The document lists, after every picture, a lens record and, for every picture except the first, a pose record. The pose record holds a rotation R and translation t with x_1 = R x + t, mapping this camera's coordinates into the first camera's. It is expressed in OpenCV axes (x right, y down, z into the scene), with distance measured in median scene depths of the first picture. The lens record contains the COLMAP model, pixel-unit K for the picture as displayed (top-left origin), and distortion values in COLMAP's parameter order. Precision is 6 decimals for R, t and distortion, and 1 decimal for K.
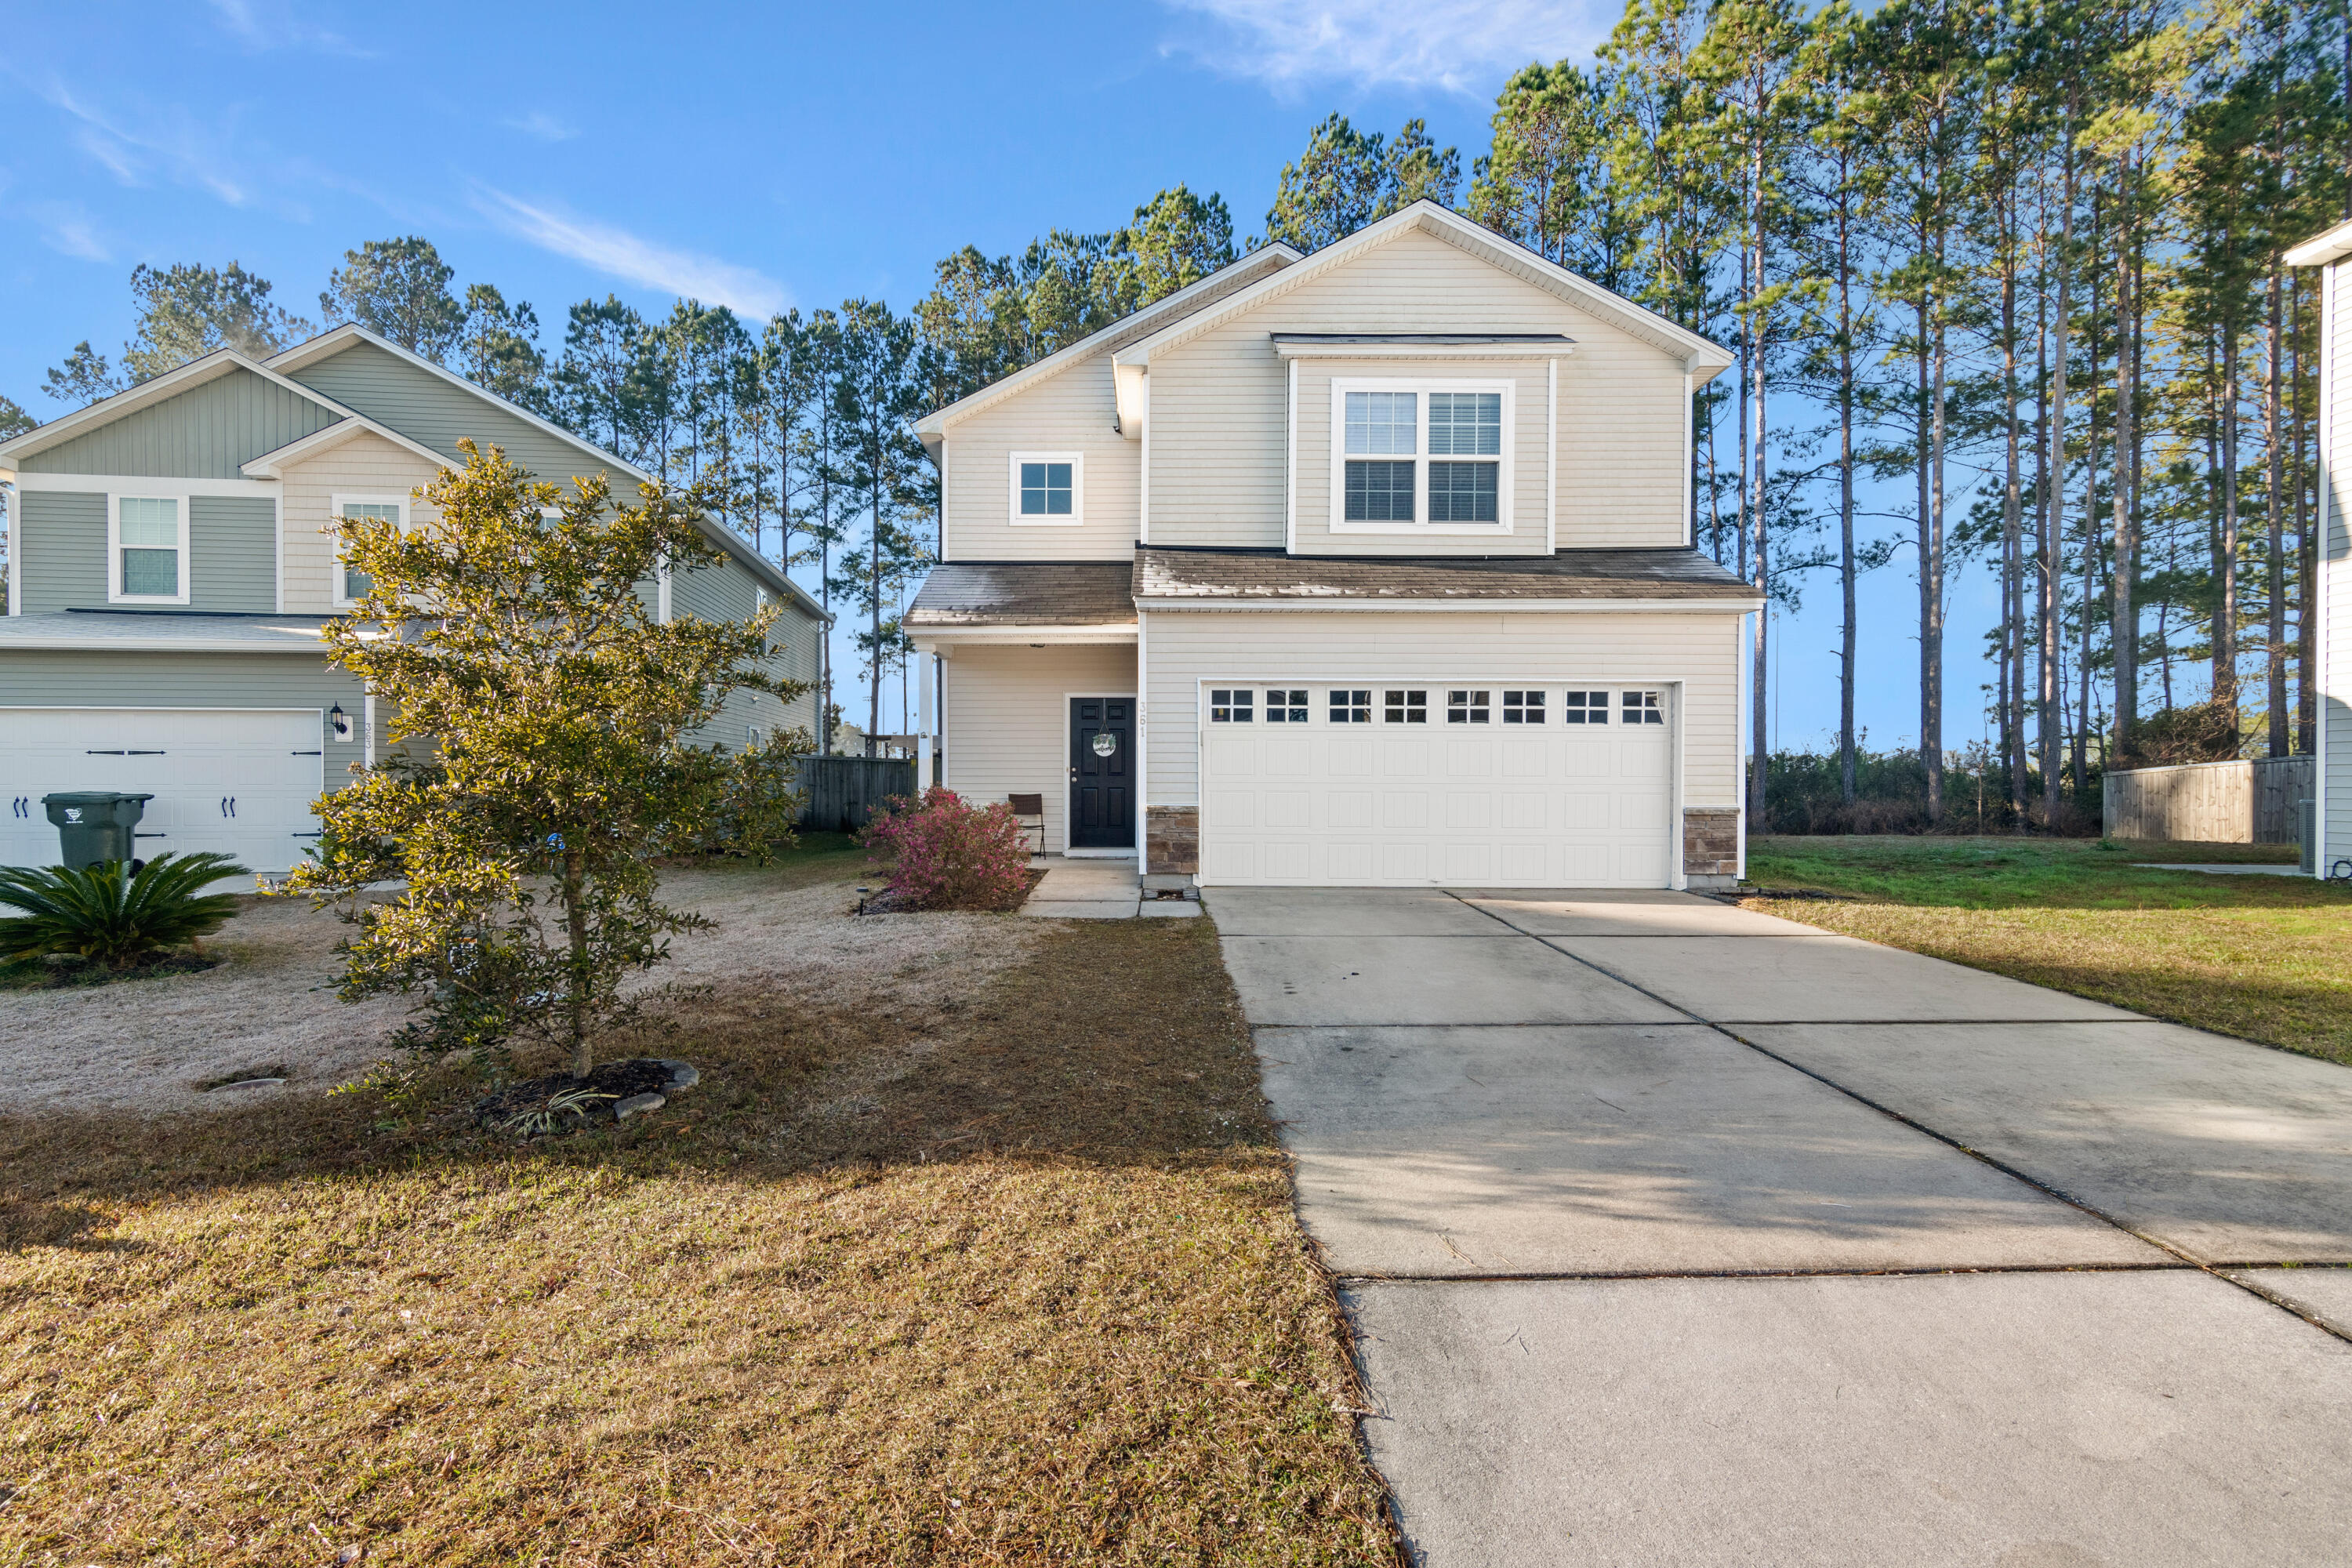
lens RADIAL K [[1139.6, 0, 1205.5], [0, 1139.6, 745.7], [0, 0, 1]] dist [-0.000244, 0.000546]
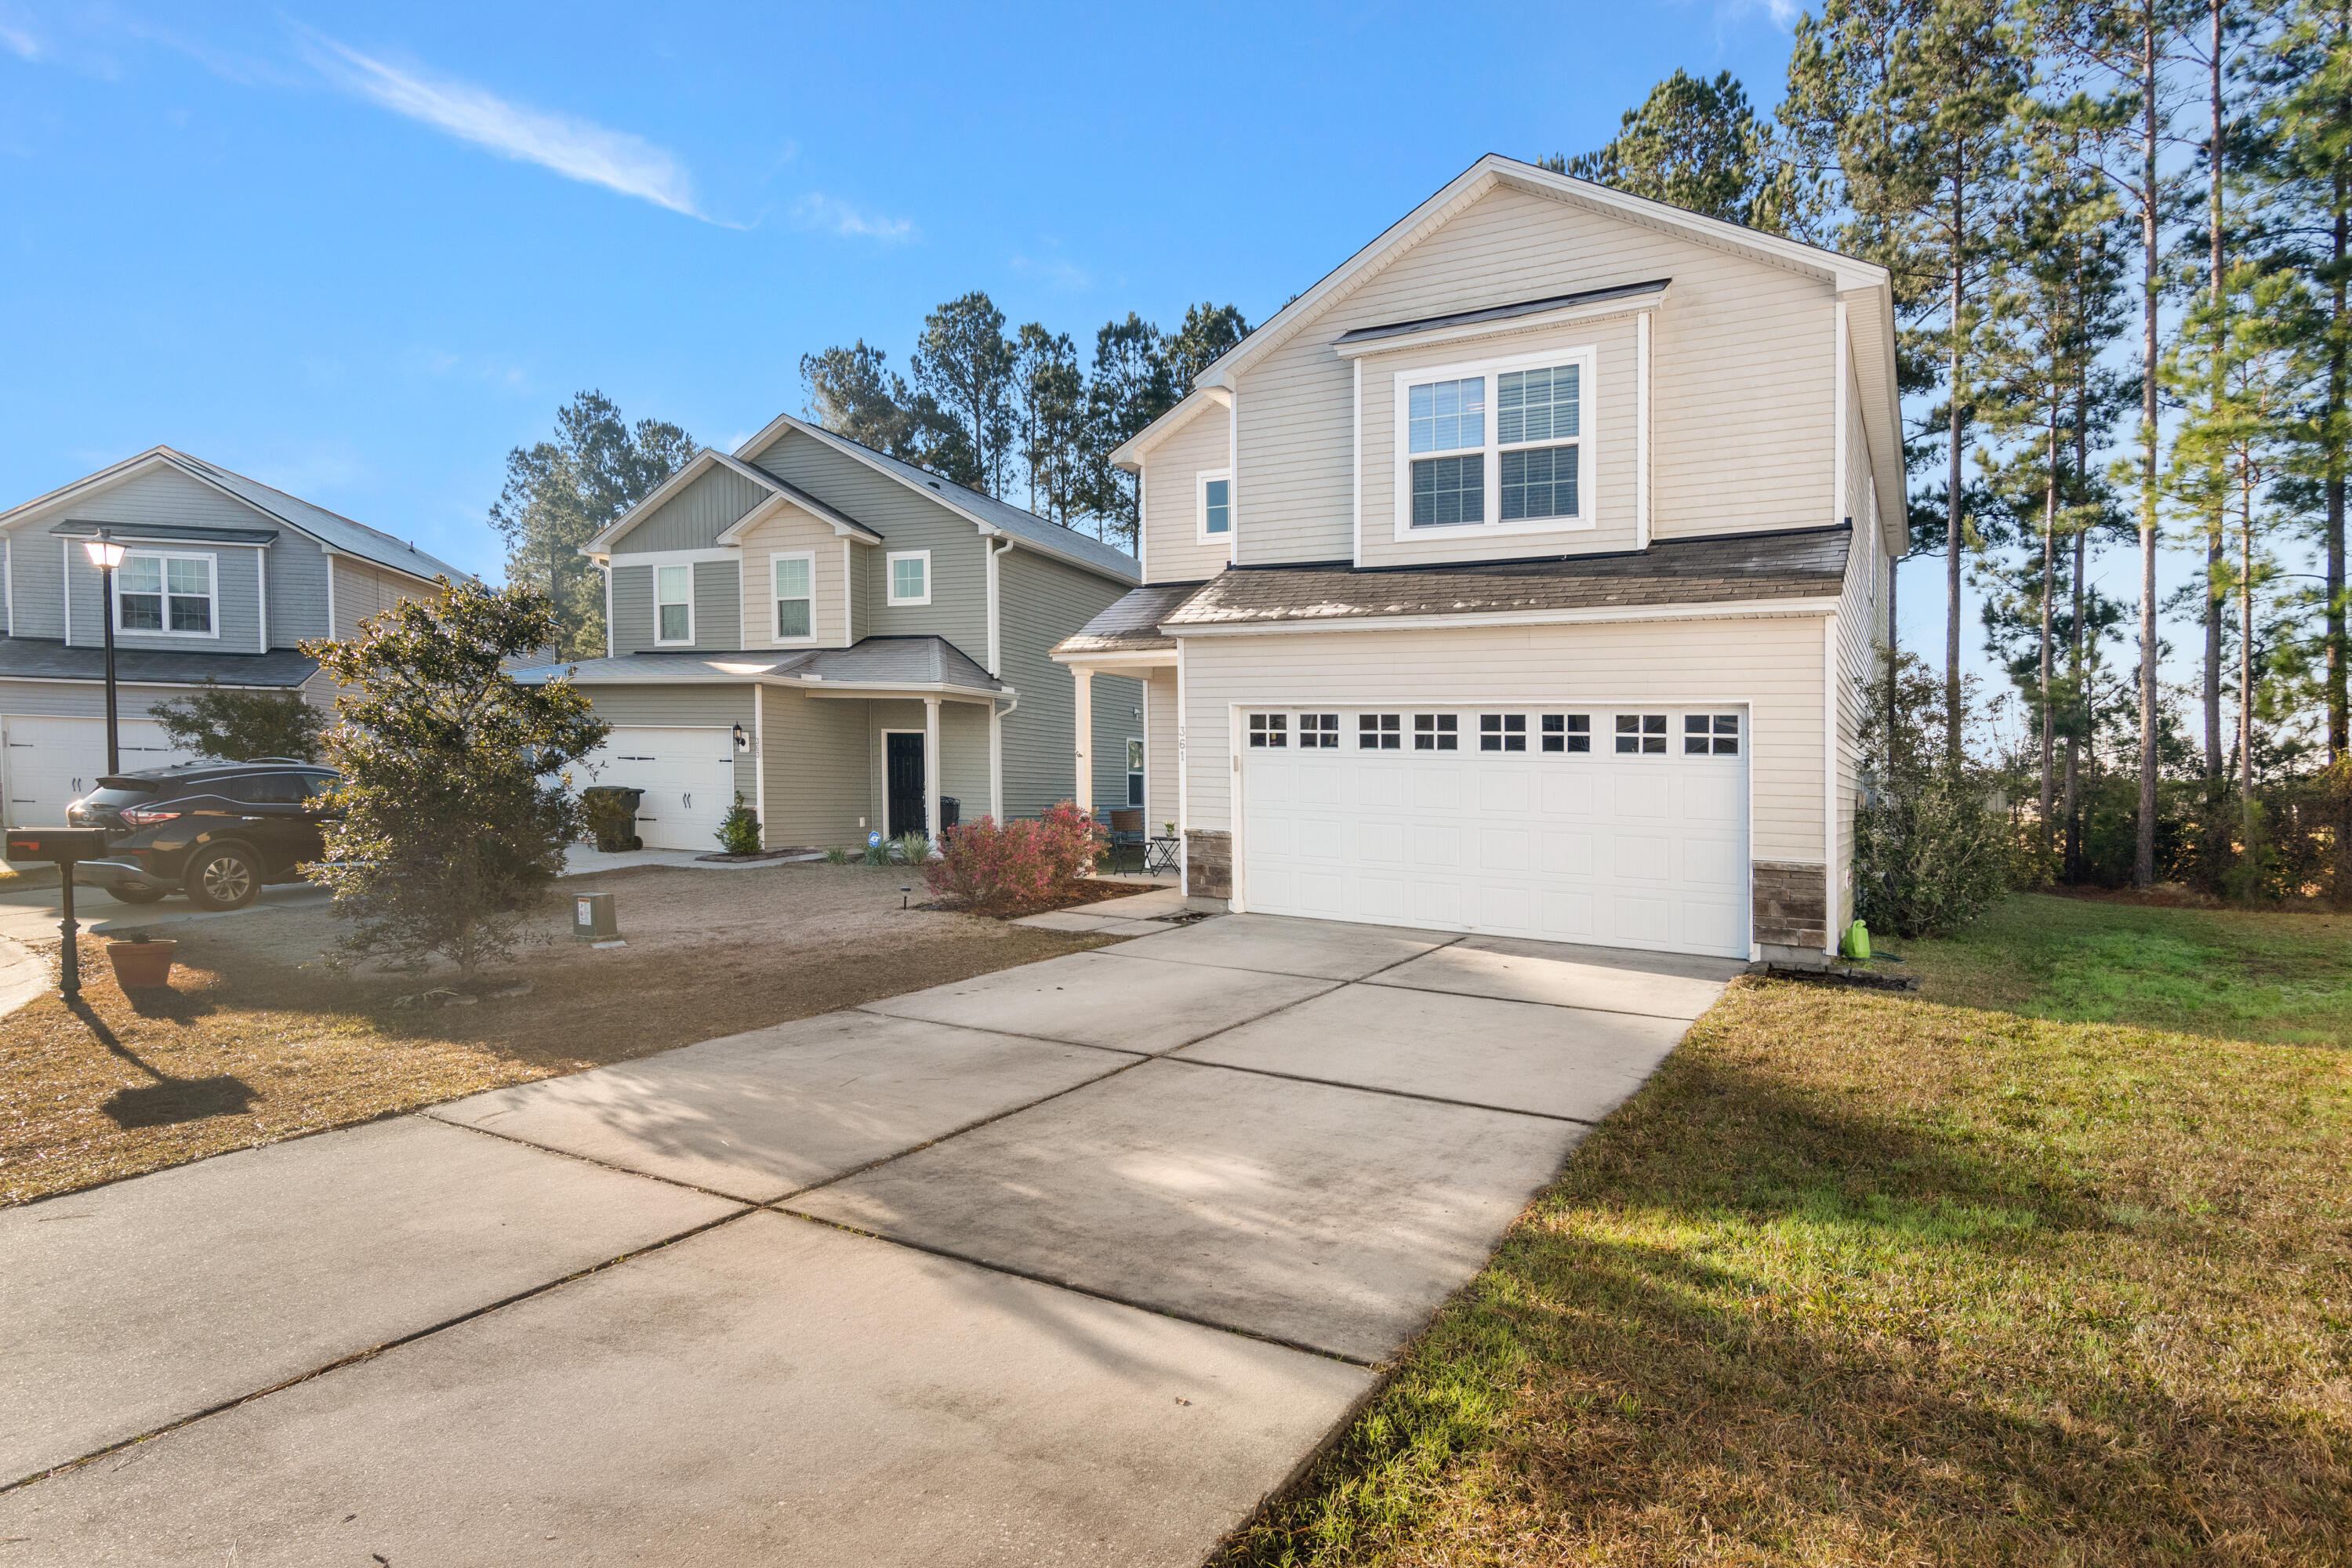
lens RADIAL K [[1334.2, 0, 1171.5], [0, 1334.2, 778.6], [0, 0, 1]] dist [-0.011360, -0.000937]
pose [[0.844686, 0.022911, -0.534772, 0.539974], [-0.011173, 0.999621, 0.025178, -0.020589], [0.535146, -0.015292, 0.844621, -0.009094]]
